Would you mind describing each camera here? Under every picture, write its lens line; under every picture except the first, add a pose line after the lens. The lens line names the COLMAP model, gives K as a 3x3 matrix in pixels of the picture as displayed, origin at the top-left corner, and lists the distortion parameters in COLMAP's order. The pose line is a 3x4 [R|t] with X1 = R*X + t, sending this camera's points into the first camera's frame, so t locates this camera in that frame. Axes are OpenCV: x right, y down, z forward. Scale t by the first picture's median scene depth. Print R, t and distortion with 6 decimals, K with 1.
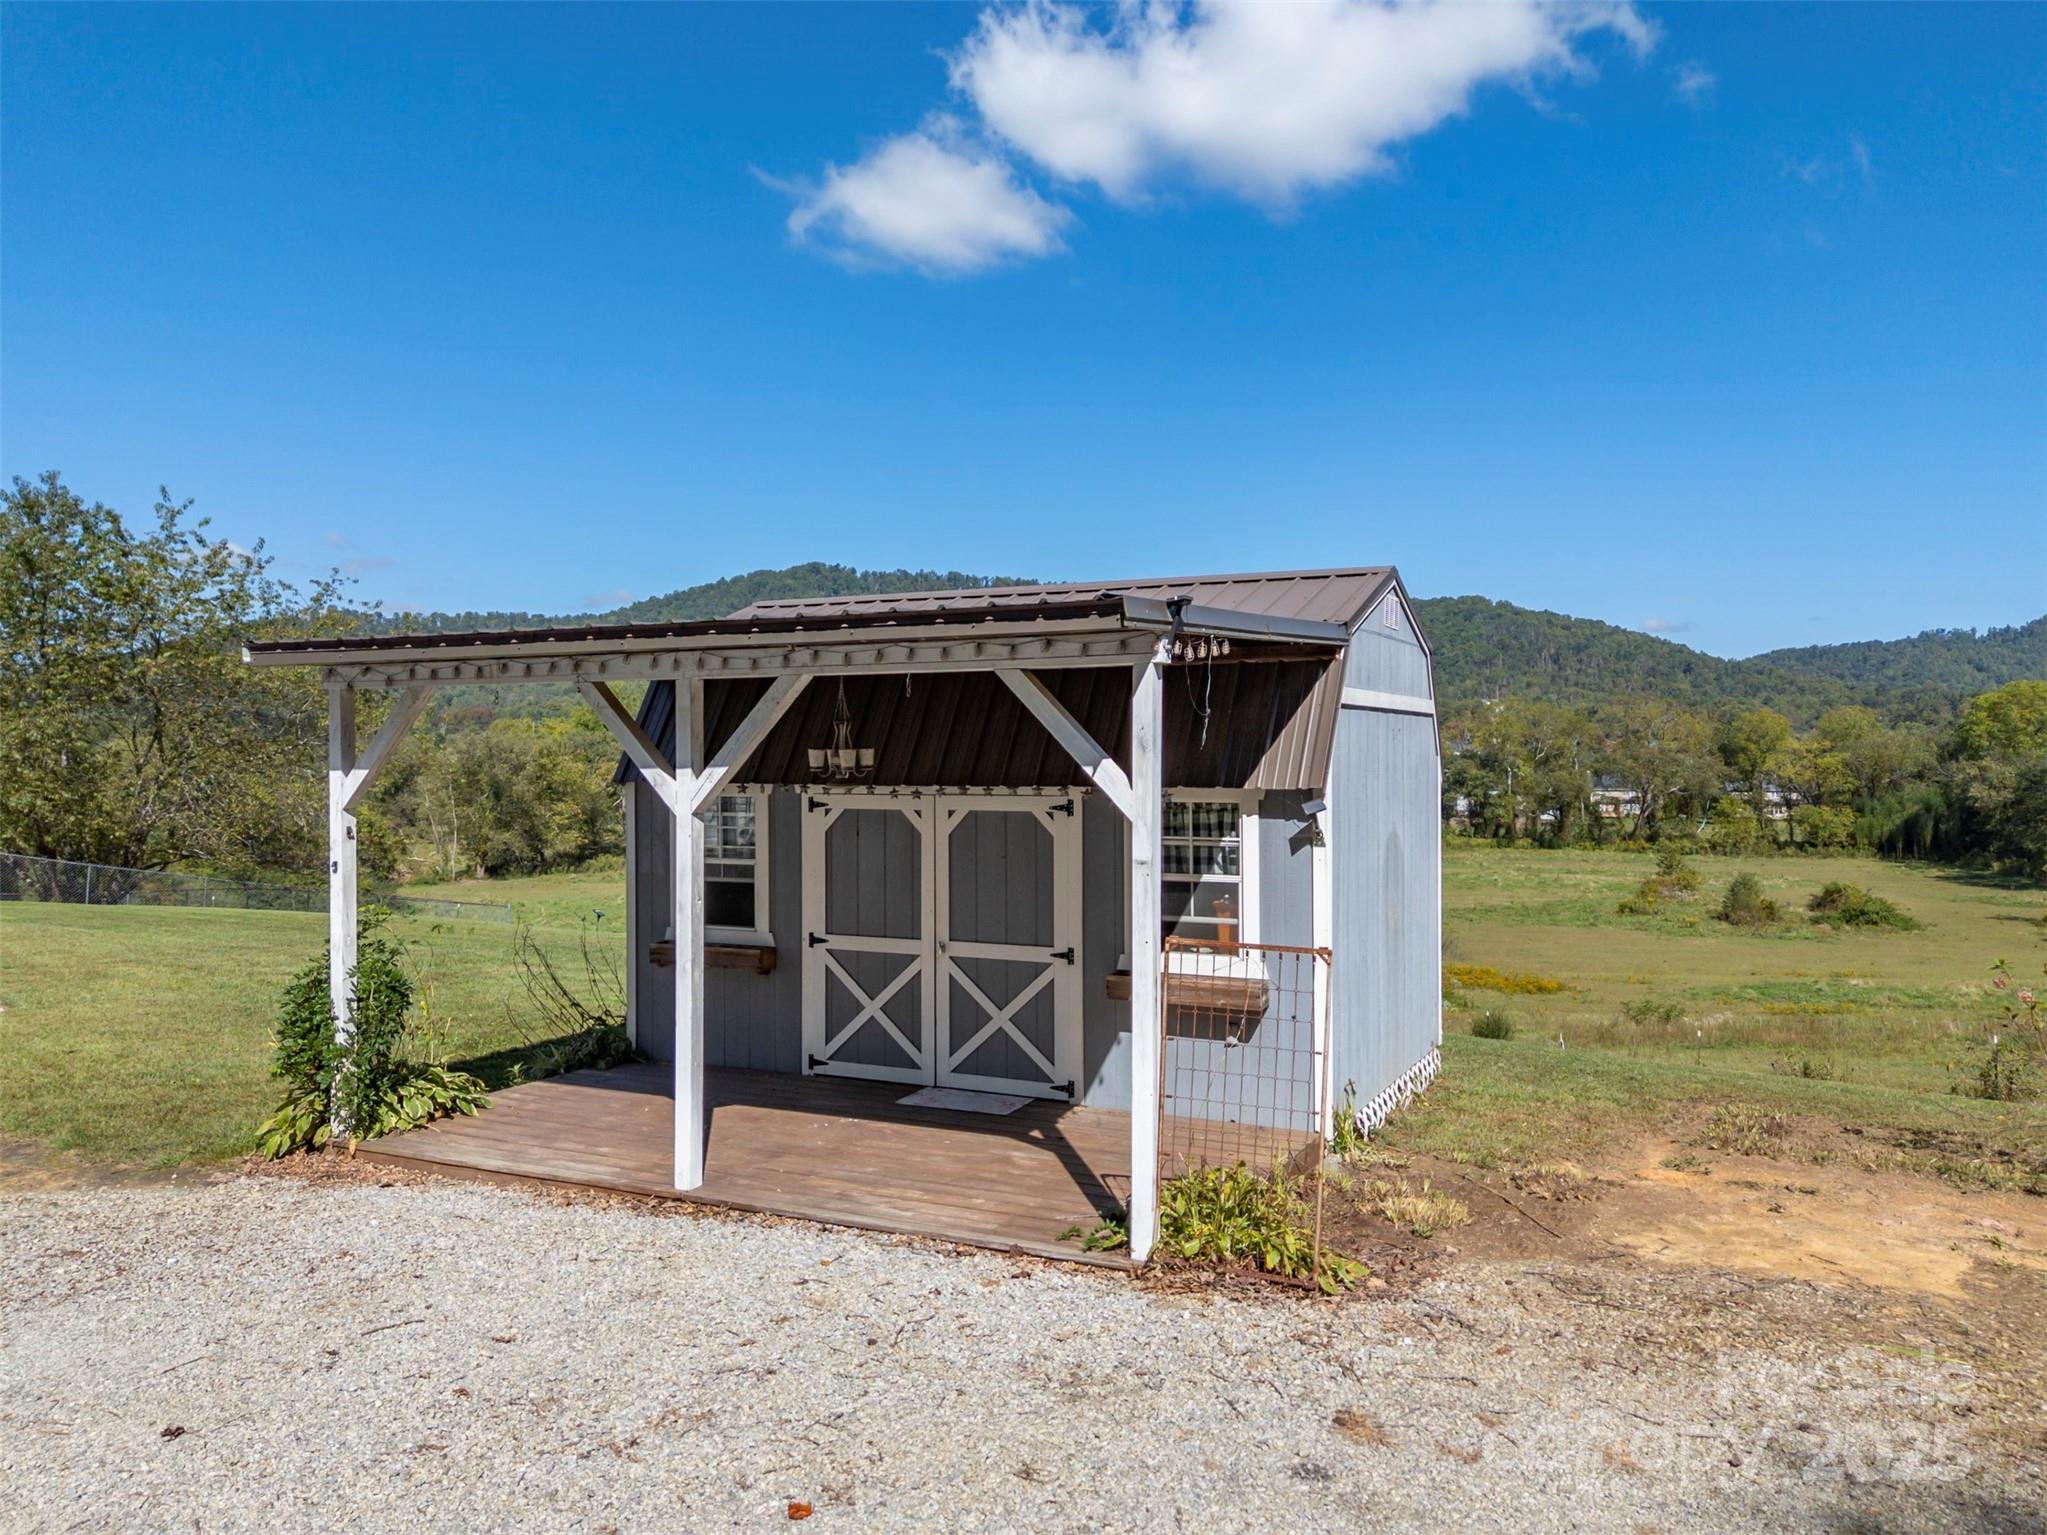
lens RADIAL K [[1467.5, 0, 1027.4], [0, 1467.5, 781.9], [0, 0, 1]] dist [0.091577, -0.119203]
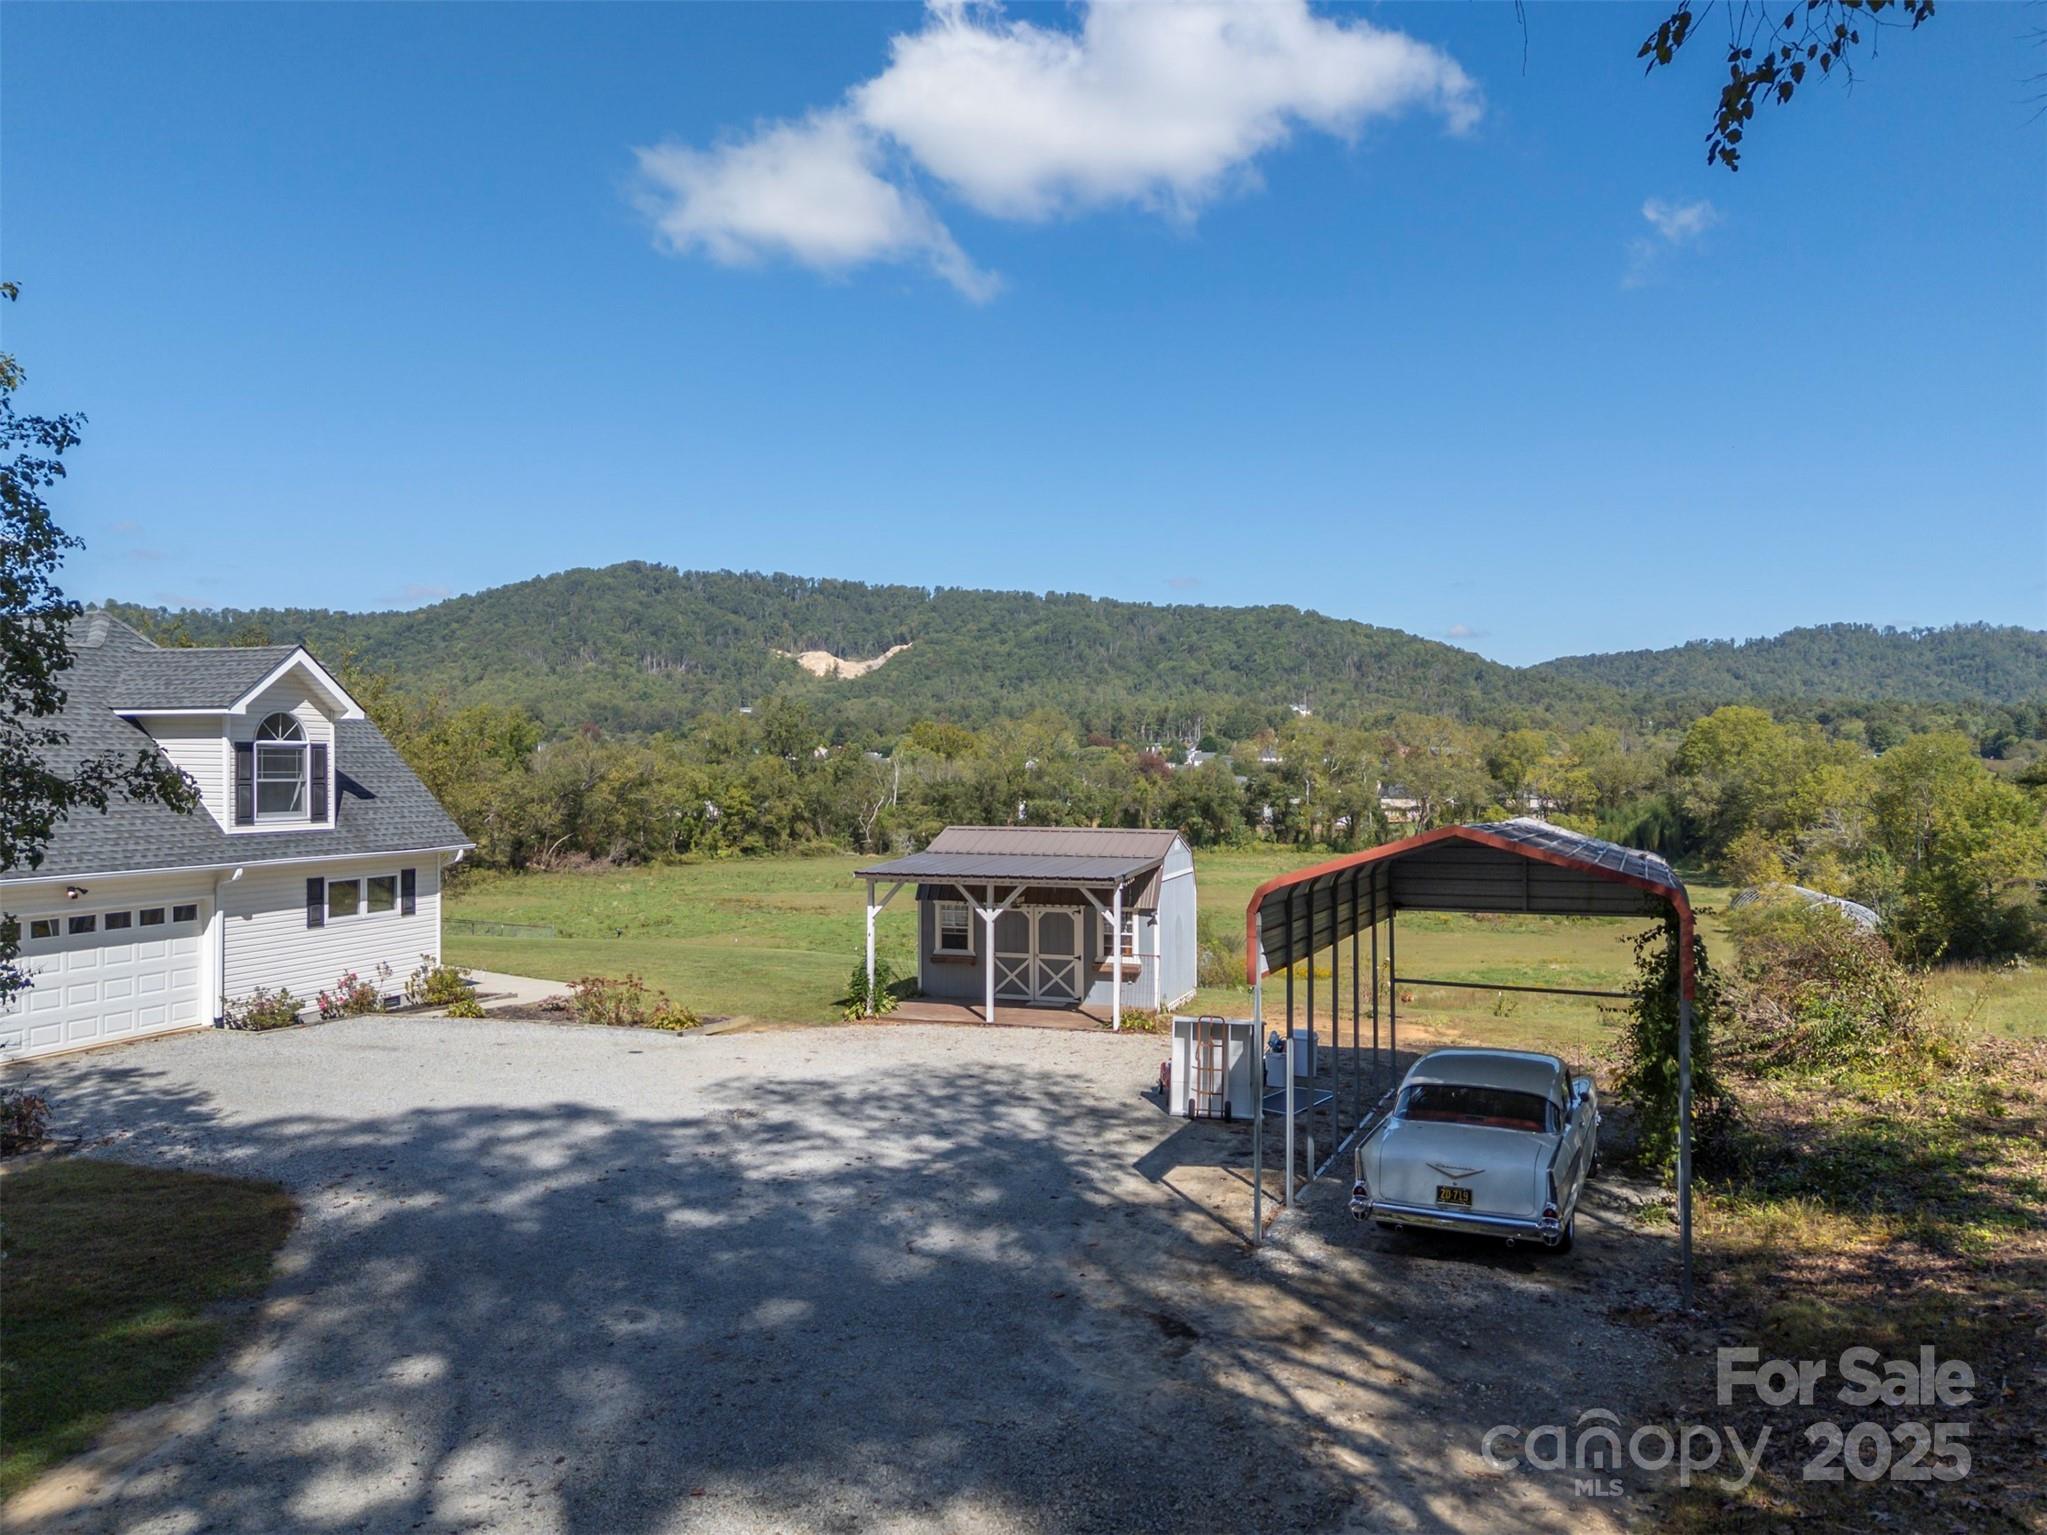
lens RADIAL K [[1467.5, 0, 1027.4], [0, 1467.5, 781.9], [0, 0, 1]] dist [0.091577, -0.119203]
pose [[0.992858, -0.002155, 0.119283, -0.023652], [0.002110, 0.999998, 0.000509, -0.013596], [-0.119284, -0.000254, 0.992860, -0.110374]]
